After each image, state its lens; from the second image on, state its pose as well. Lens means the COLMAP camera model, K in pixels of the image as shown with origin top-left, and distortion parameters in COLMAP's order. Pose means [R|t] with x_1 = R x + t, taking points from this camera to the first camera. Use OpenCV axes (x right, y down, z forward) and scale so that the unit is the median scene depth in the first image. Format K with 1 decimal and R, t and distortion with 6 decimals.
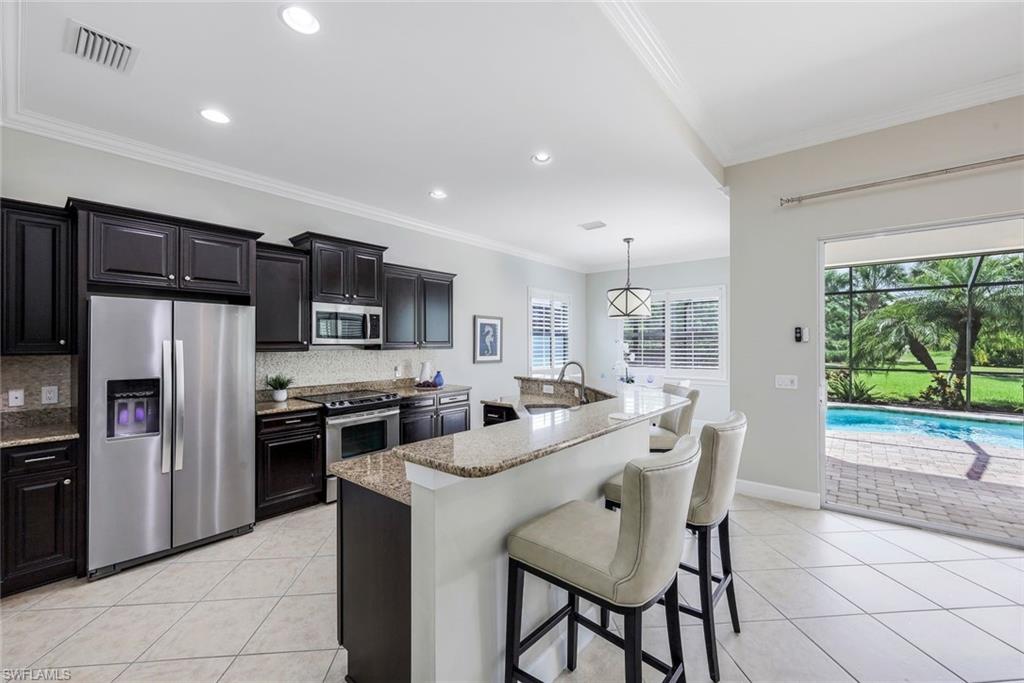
lens RADIAL K [[417.0, 0, 510.8], [0, 417.0, 341.4], [0, 0, 1]] dist [-0.000979, 0.000010]
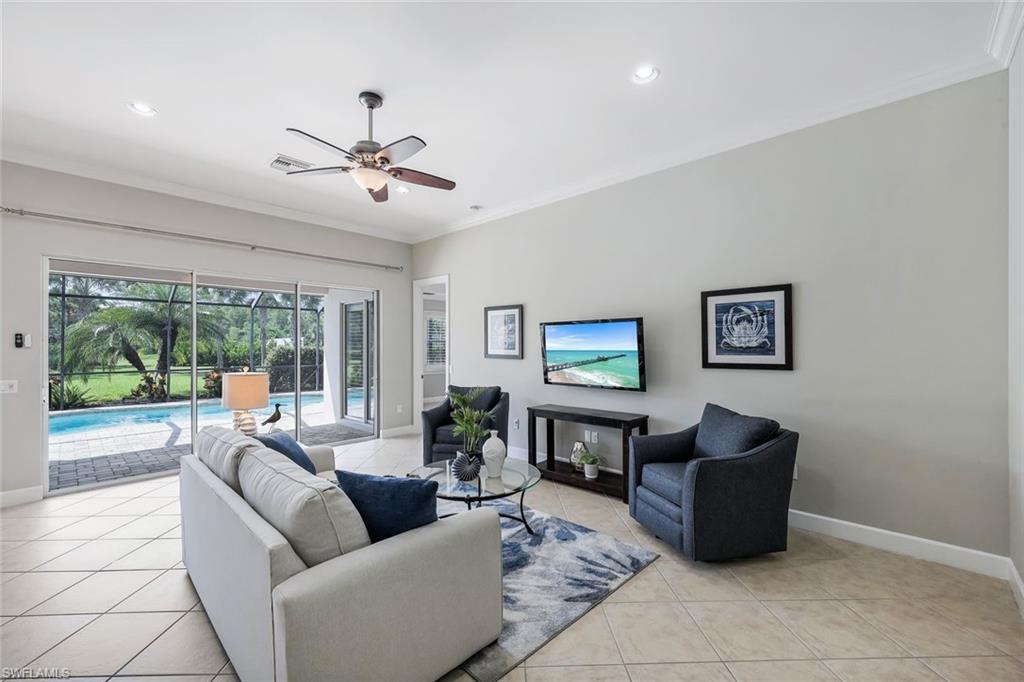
lens RADIAL K [[419.6, 0, 509.8], [0, 419.6, 345.2], [0, 0, 1]] dist [0.000471, 0.000081]
pose [[0.062050, 0.003382, 0.998067, -0.110046], [-0.002309, 0.999992, -0.003245, -0.001572], [-0.998070, -0.002103, 0.062057, -0.113906]]
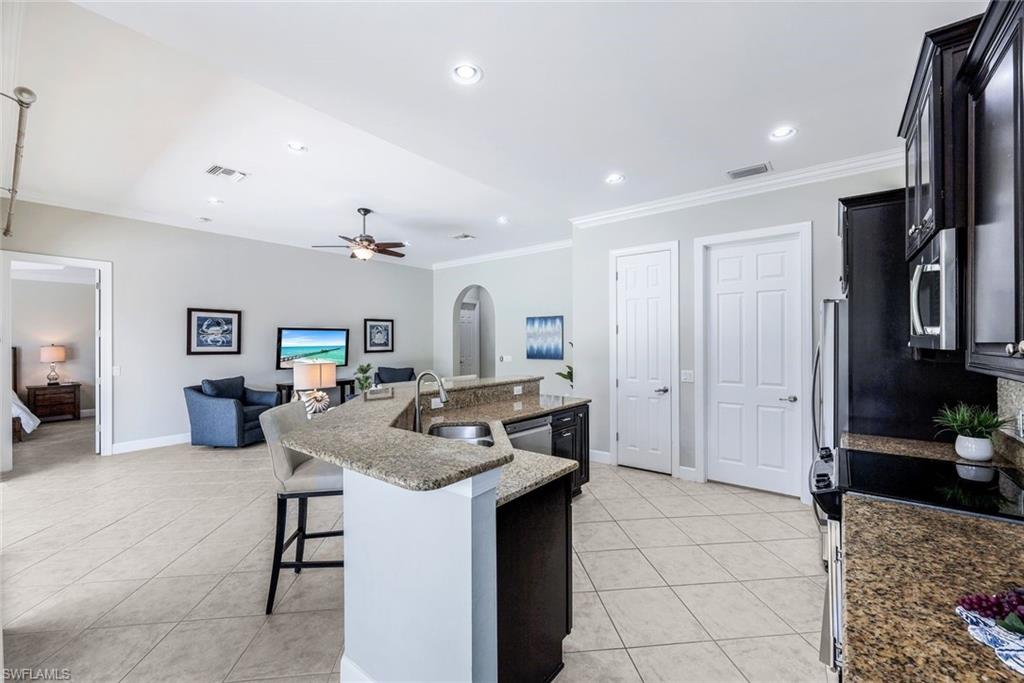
lens RADIAL K [[410.1, 0, 512.0], [0, 410.1, 341.5], [0, 0, 1]] dist [0.000269, 0.000093]
pose [[-0.999689, 0.006742, -0.023998, 0.008185], [0.006828, 0.999971, -0.003505, -0.000670], [0.023973, -0.003668, -0.999706, 0.598472]]
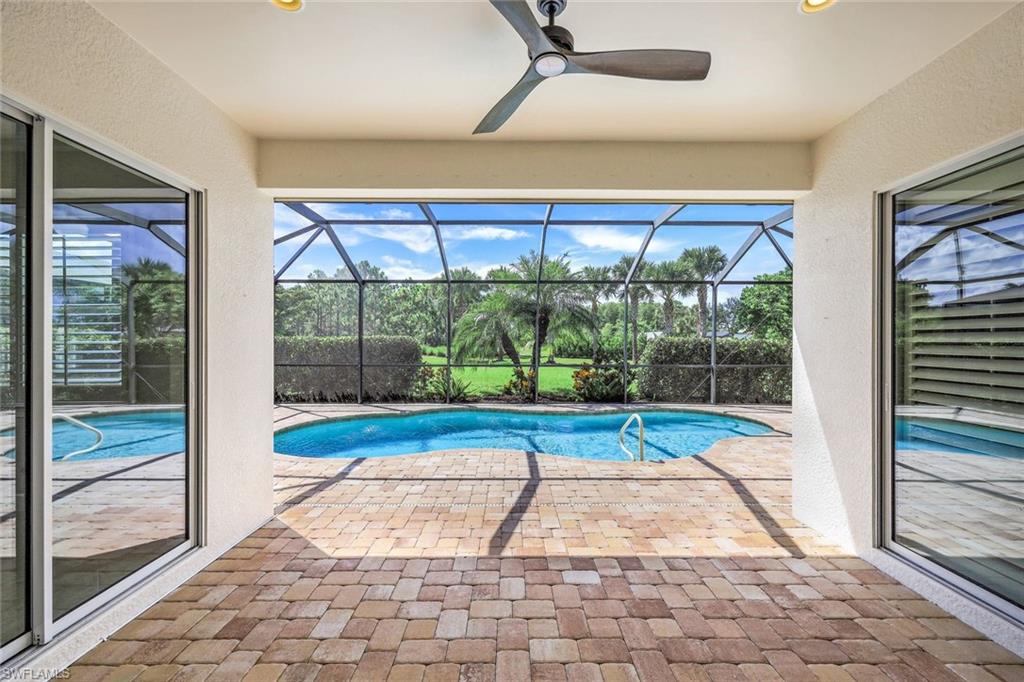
lens RADIAL K [[417.0, 0, 510.8], [0, 417.0, 340.9], [0, 0, 1]] dist [-0.000979, 0.000010]
pose [[0.767075, 0.004579, 0.641541, 0.376550], [-0.008165, 0.999963, 0.002626, 0.009961], [-0.641506, -0.007252, 0.767084, 0.241666]]
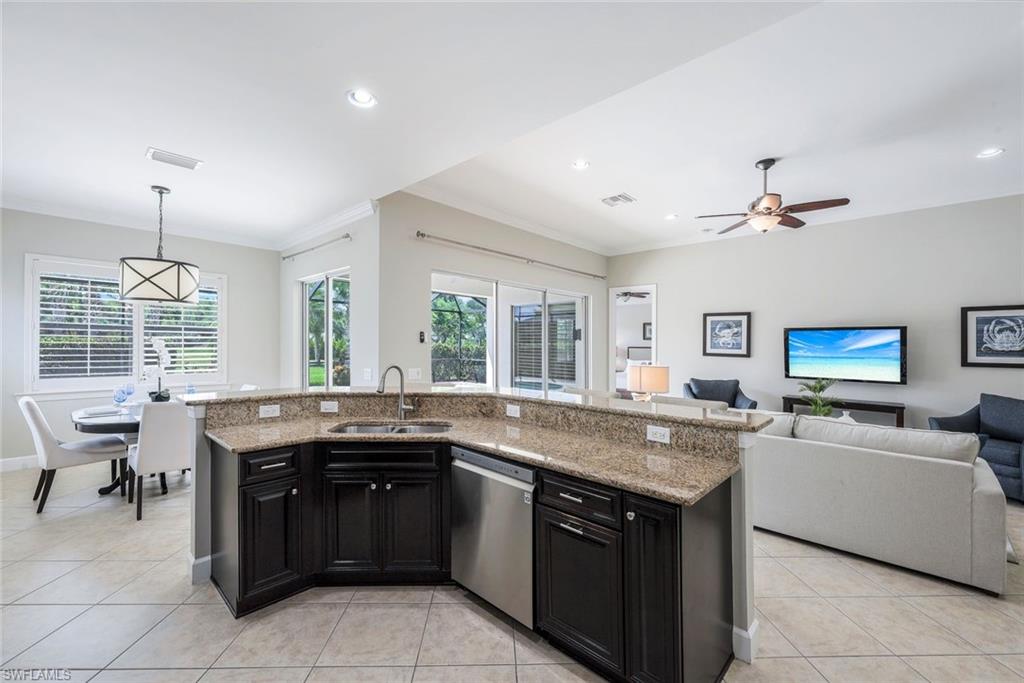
lens RADIAL K [[417.0, 0, 510.8], [0, 417.0, 341.4], [0, 0, 1]] dist [-0.000979, 0.000010]
pose [[0.054957, 0.008313, 0.998454, -0.236819], [-0.016948, 0.999829, -0.007391, 0.000730], [-0.998345, -0.016516, 0.055089, 0.246727]]
